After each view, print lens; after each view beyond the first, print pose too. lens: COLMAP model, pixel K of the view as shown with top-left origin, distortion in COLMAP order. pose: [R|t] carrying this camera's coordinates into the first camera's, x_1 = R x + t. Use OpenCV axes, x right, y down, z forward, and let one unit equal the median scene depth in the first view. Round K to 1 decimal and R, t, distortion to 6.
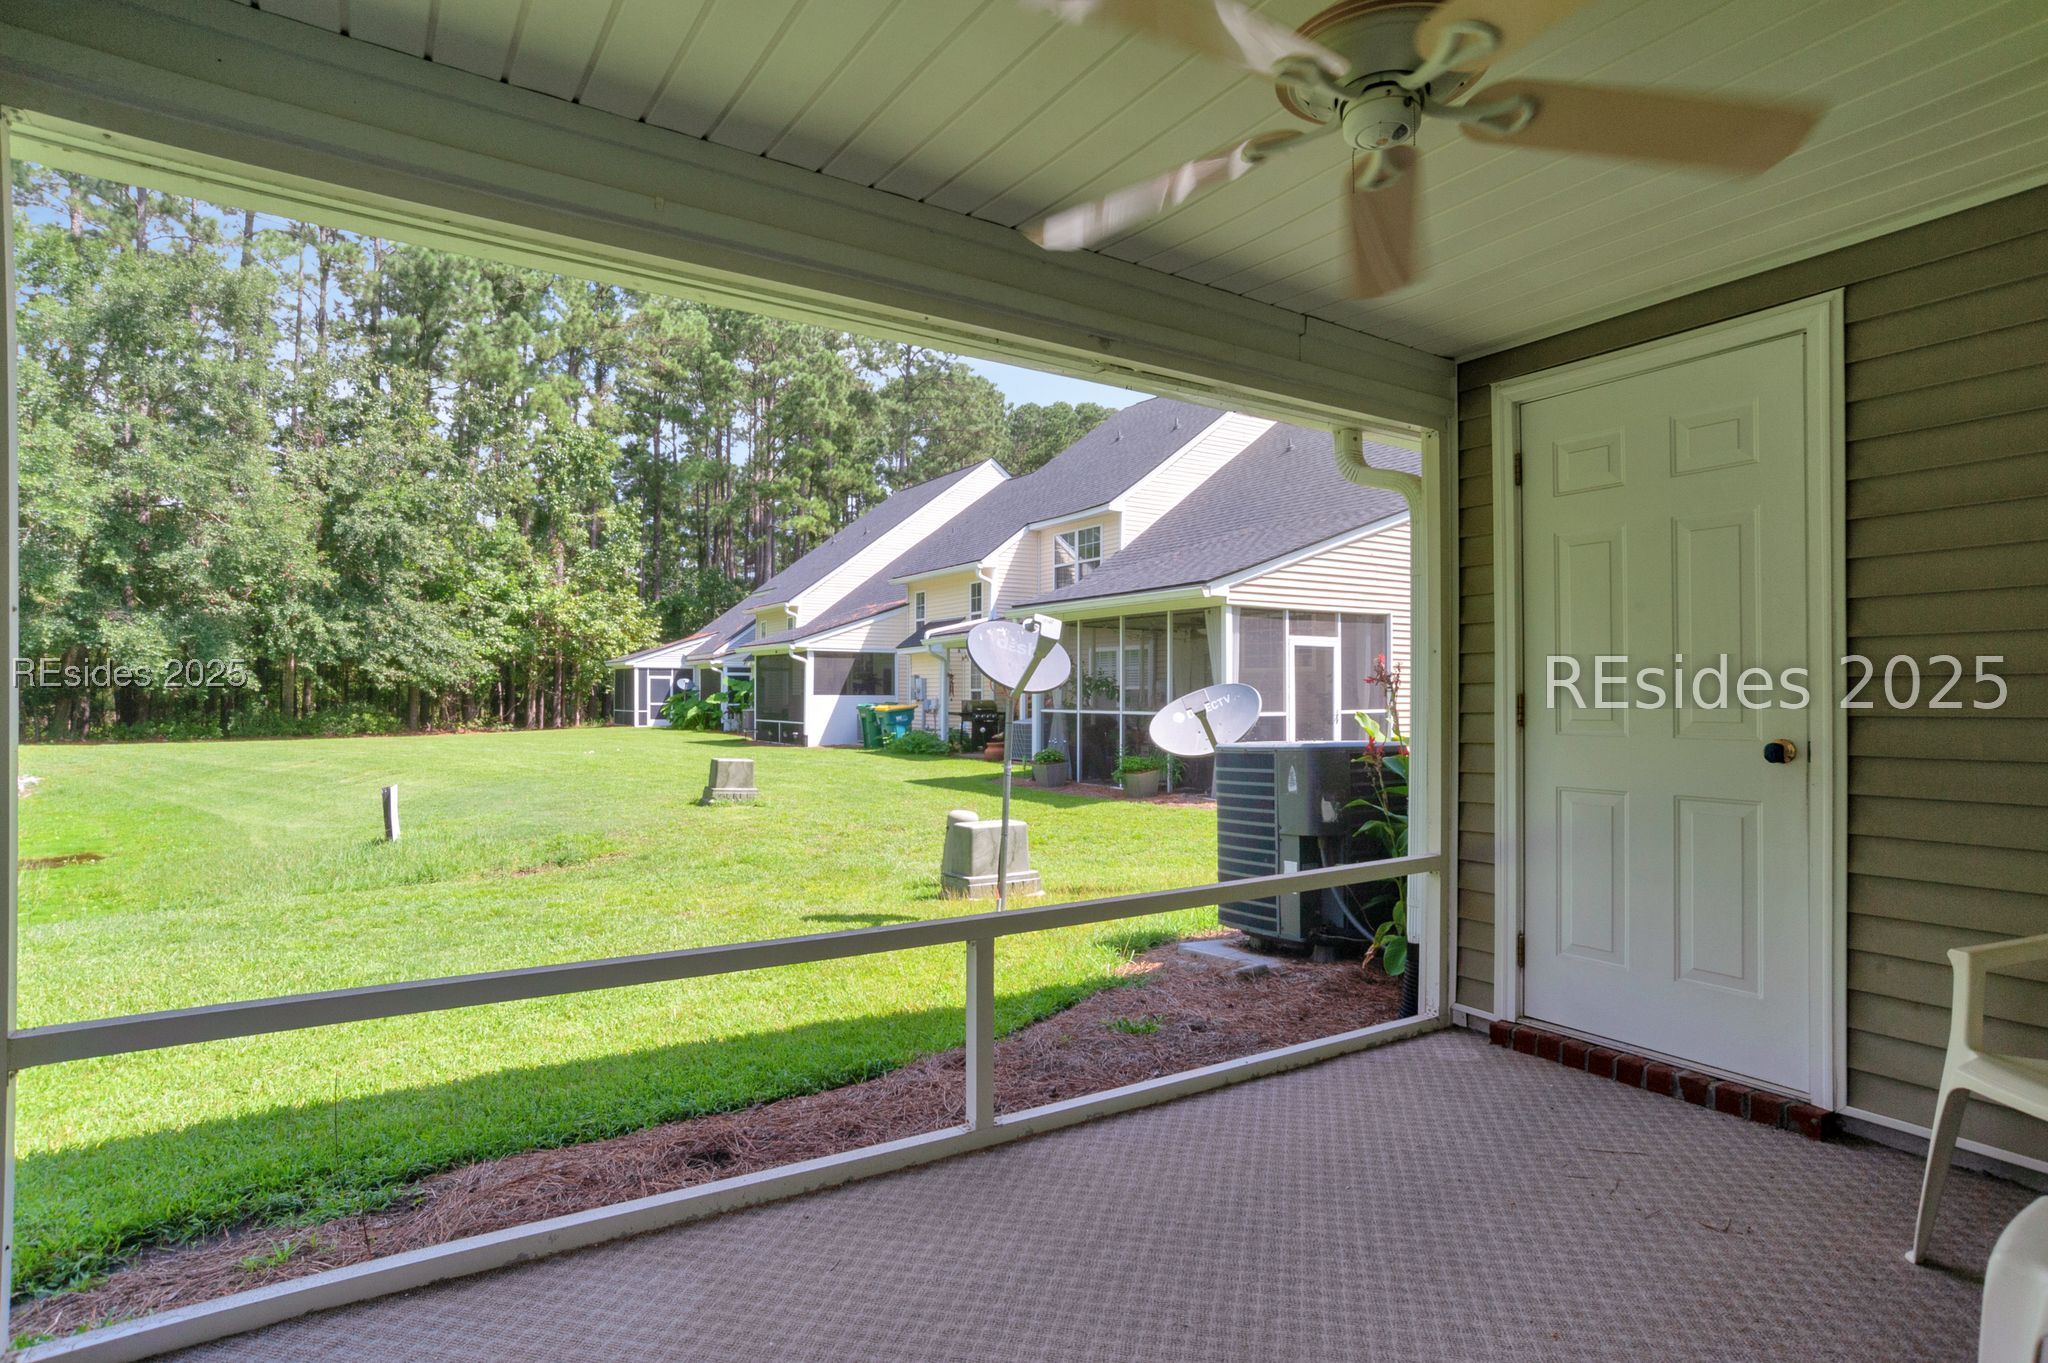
lens RADIAL K [[1065.9, 0, 1014.5], [0, 1065.9, 689.3], [0, 0, 1]] dist [-0.082132, 0.056701]
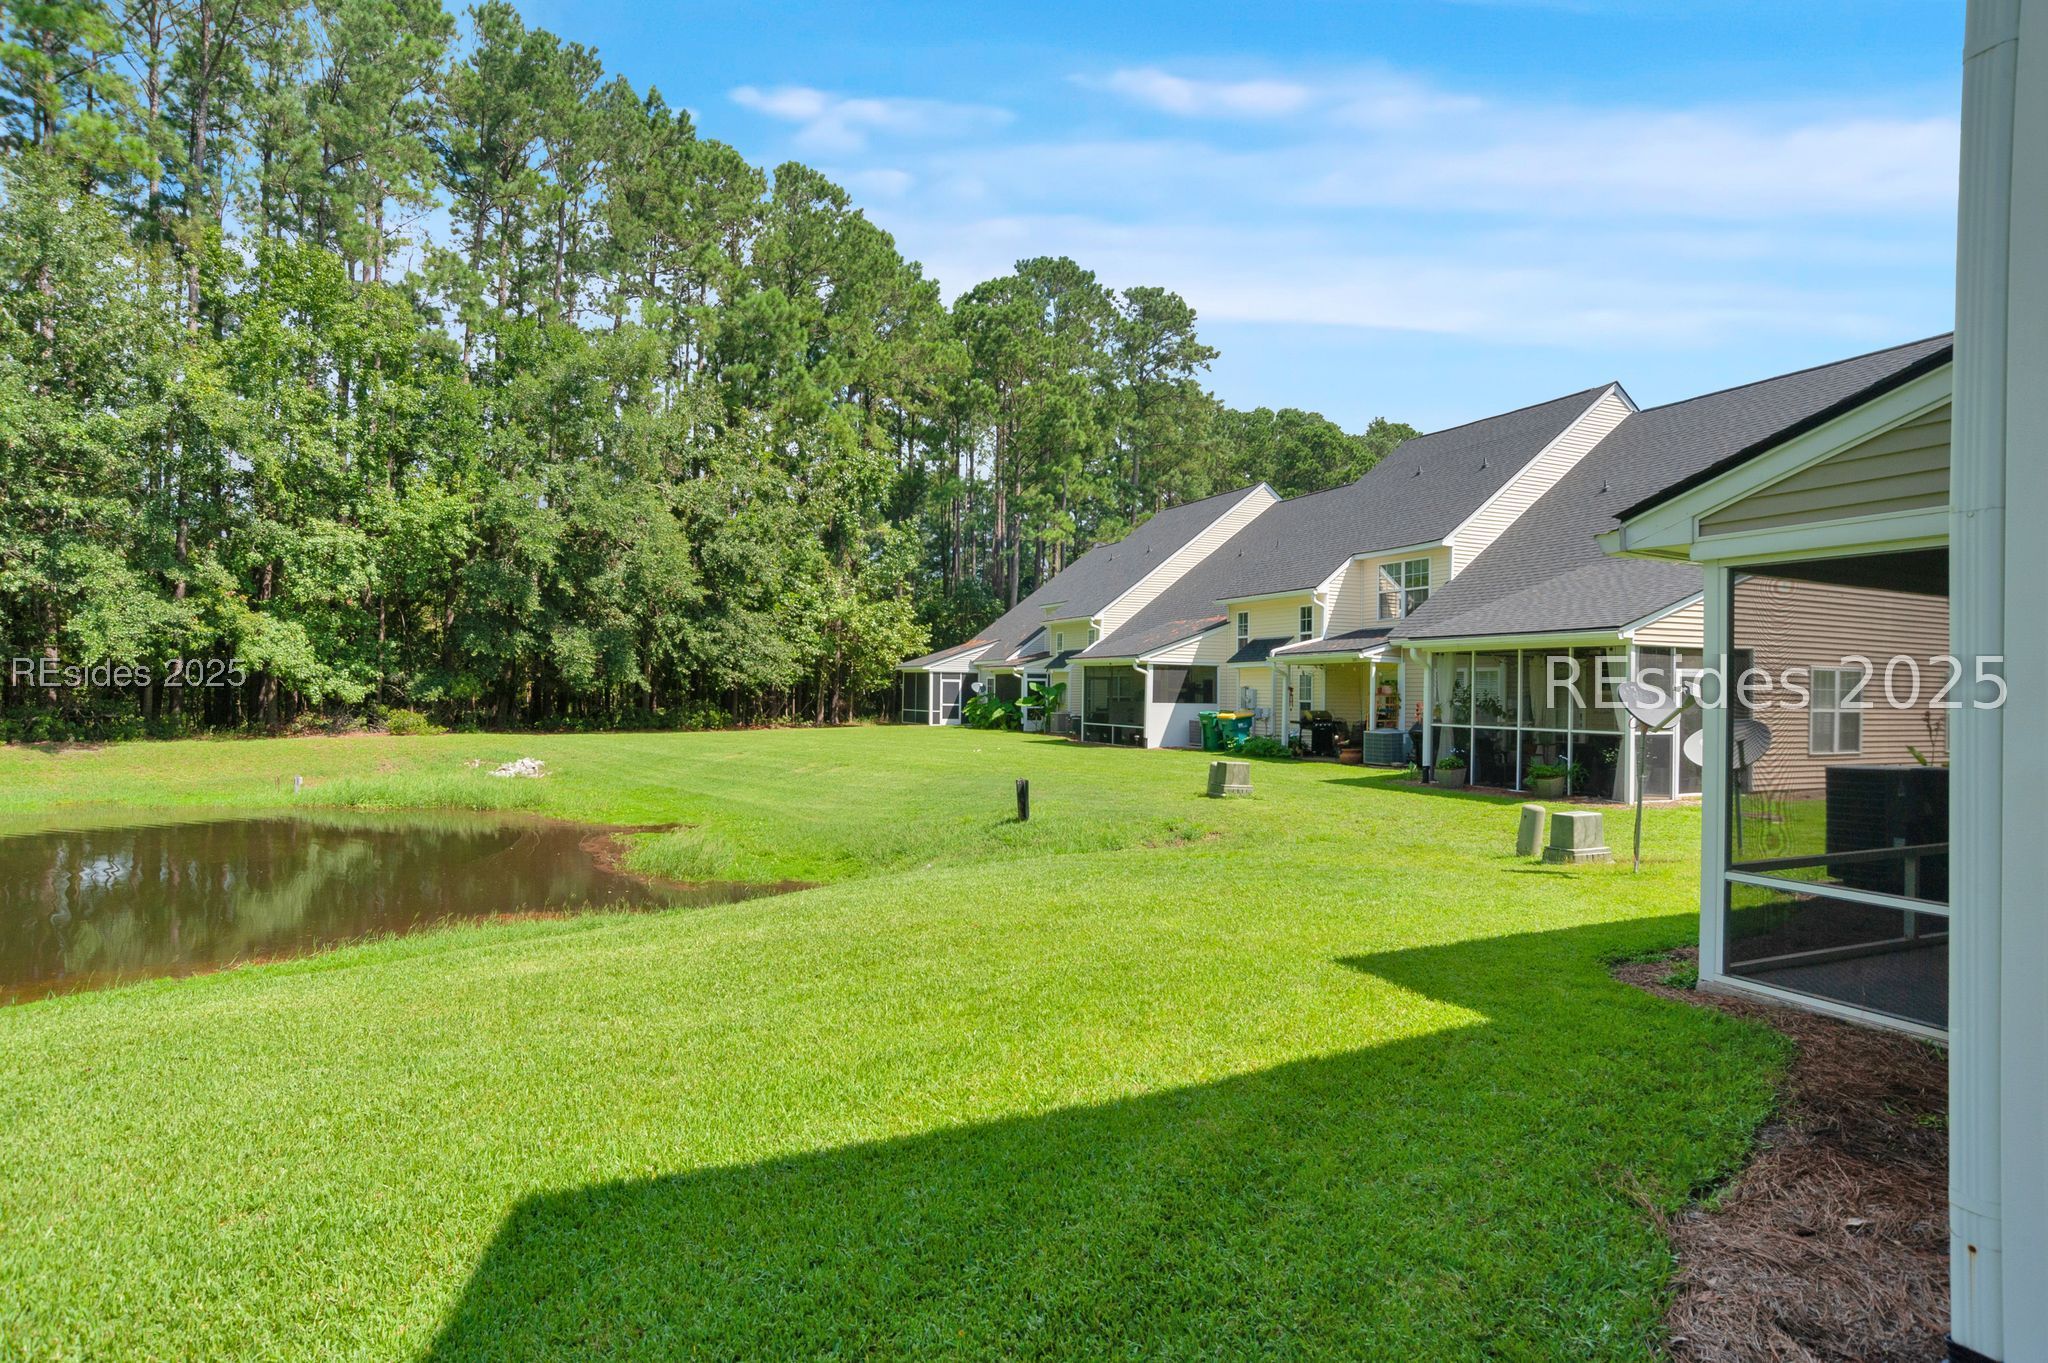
lens RADIAL K [[1065.9, 0, 1014.5], [0, 1065.9, 689.3], [0, 0, 1]] dist [-0.082132, 0.056701]
pose [[0.988535, 0.012328, -0.150487, -0.129949], [-0.011911, 0.999922, 0.003677, -0.009208], [0.150521, -0.001843, 0.988605, -0.122111]]
